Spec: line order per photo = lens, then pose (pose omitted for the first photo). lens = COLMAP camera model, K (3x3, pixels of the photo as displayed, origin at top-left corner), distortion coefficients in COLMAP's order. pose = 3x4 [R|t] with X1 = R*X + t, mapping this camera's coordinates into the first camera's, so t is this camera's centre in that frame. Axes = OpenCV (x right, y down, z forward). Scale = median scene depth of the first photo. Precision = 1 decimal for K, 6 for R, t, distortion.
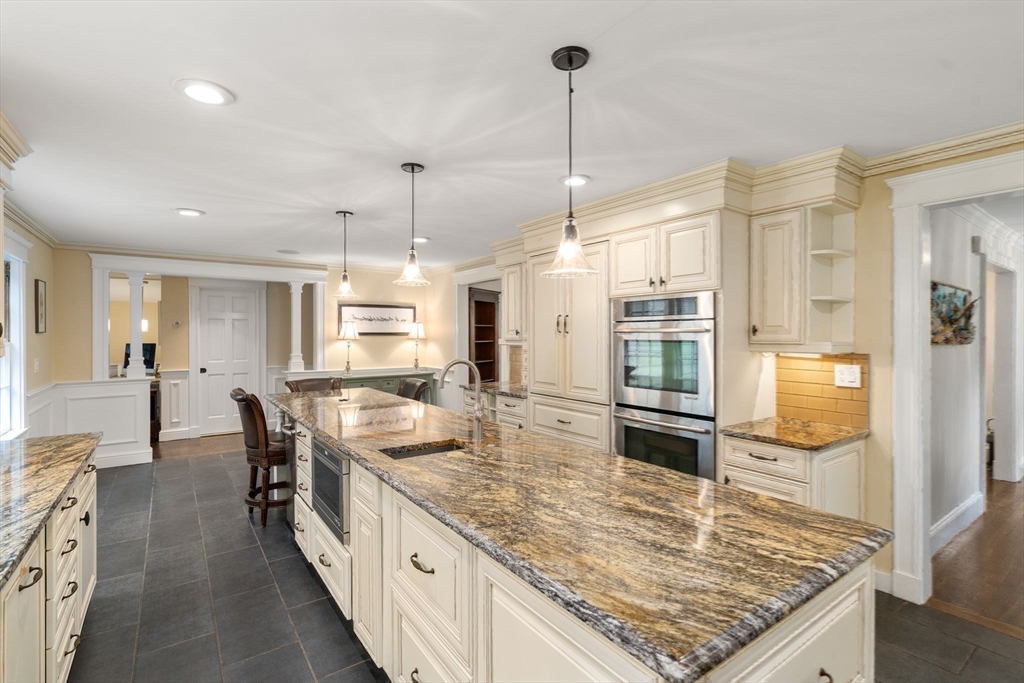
lens RADIAL K [[481.7, 0, 511.5], [0, 481.7, 332.5], [0, 0, 1]] dist [0.002803, -0.000485]
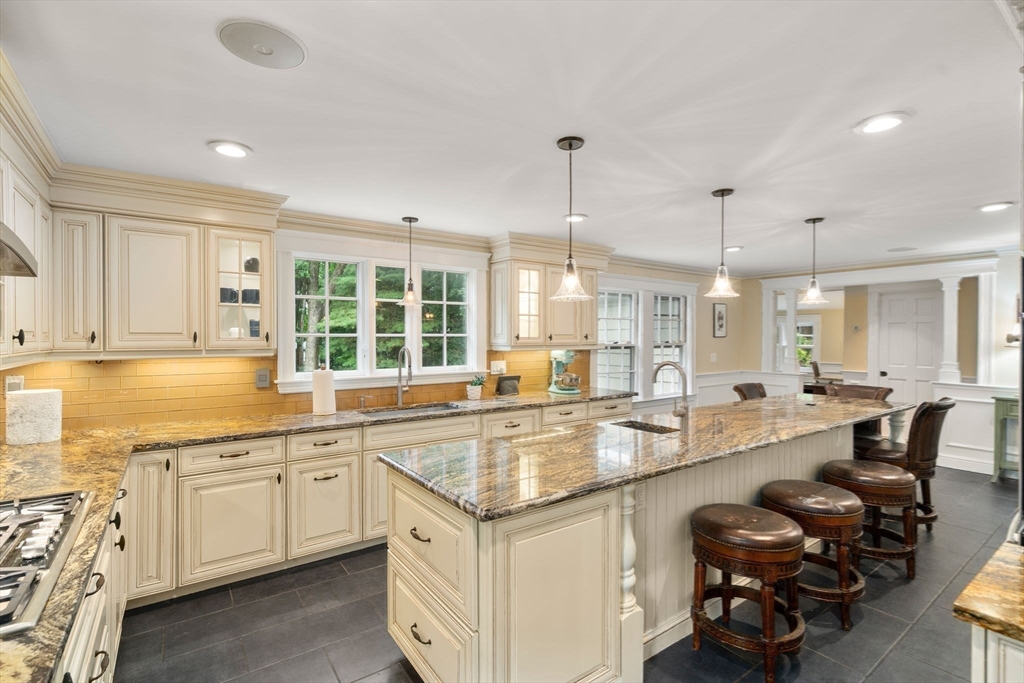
lens RADIAL K [[481.7, 0, 508.1], [0, 481.7, 337.6], [0, 0, 1]] dist [0.002803, -0.000485]
pose [[-0.010041, 0.004370, -0.999940, 0.414146], [0.002070, 0.999988, 0.004350, -0.004416], [0.999947, -0.002026, -0.010050, 0.228317]]
